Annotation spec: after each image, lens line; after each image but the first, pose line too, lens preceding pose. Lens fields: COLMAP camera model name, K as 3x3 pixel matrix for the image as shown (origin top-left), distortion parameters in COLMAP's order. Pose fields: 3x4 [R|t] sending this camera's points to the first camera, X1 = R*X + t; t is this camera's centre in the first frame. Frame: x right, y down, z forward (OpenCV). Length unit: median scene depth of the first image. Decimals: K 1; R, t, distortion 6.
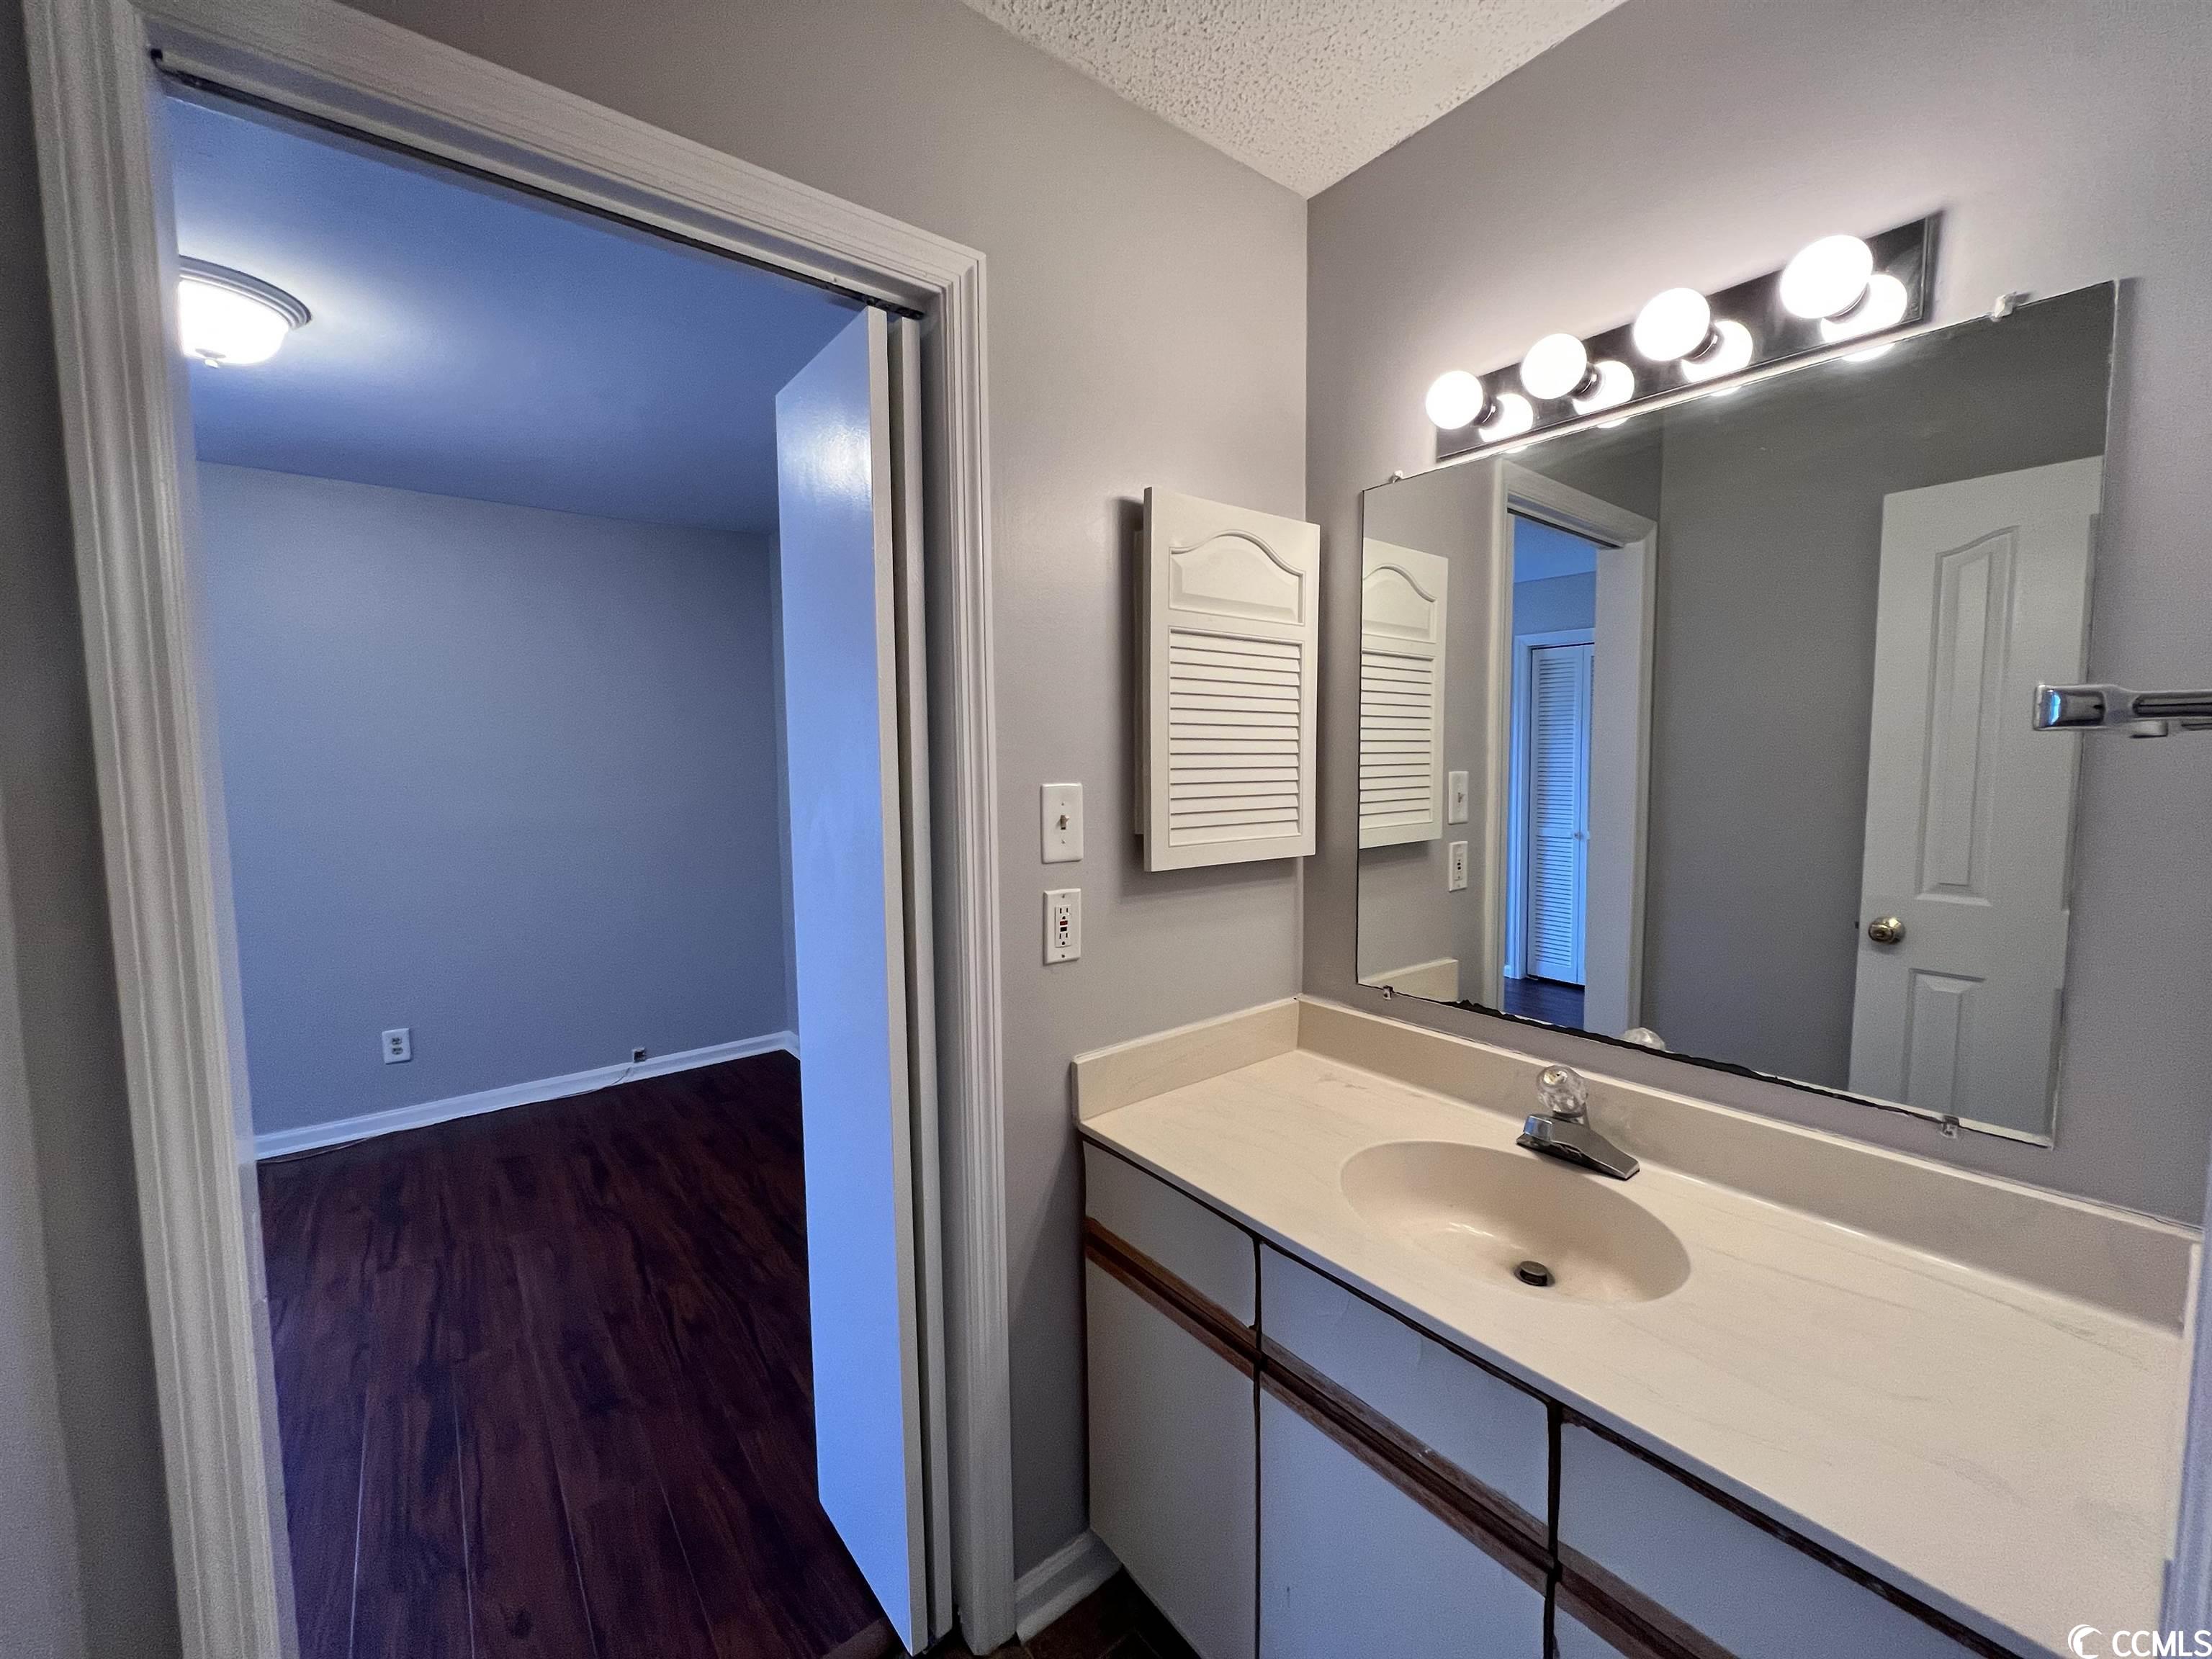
lens RADIAL K [[890.6, 0, 1105.2], [0, 890.6, 820.6], [0, 0, 1]] dist [0.003312, 0.000004]
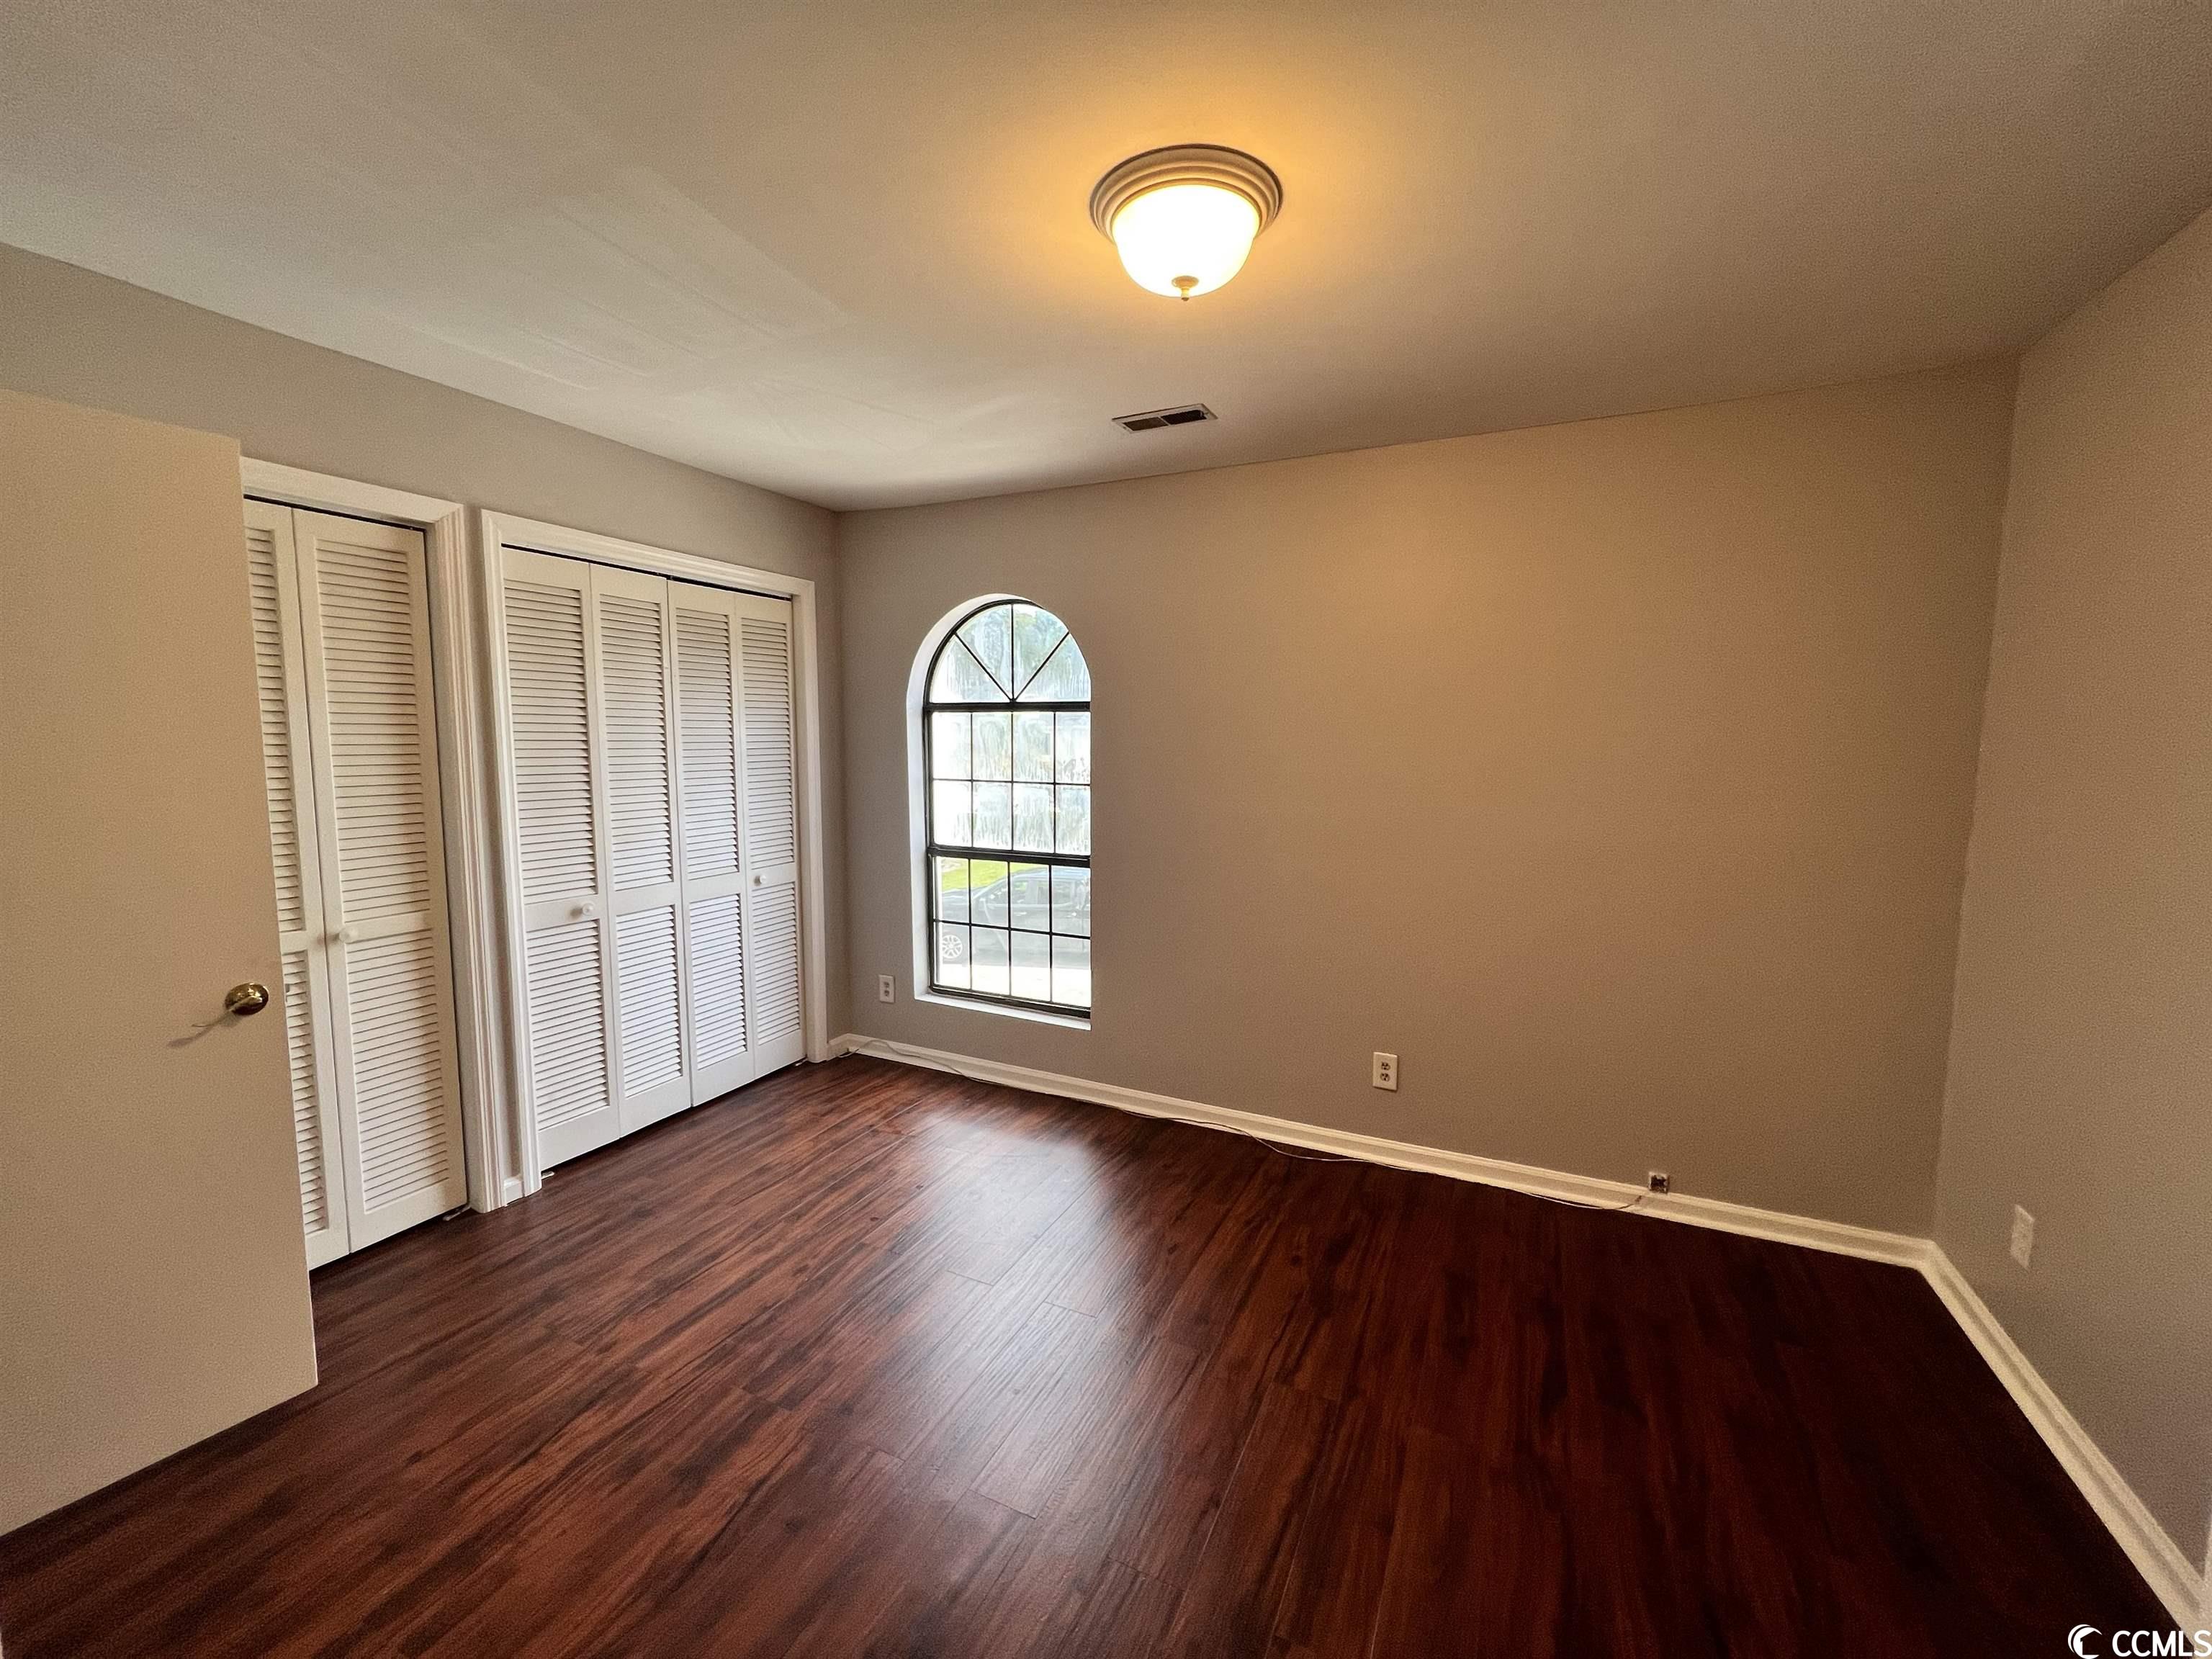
lens RADIAL K [[890.6, 0, 1122.6], [0, 890.6, 822.7], [0, 0, 1]] dist [0.003312, 0.000004]
pose [[0.456070, 0.086074, -0.885771, -0.146731], [-0.072597, 0.995593, 0.059367, -0.035321], [0.886978, 0.037229, 0.460309, 0.363583]]
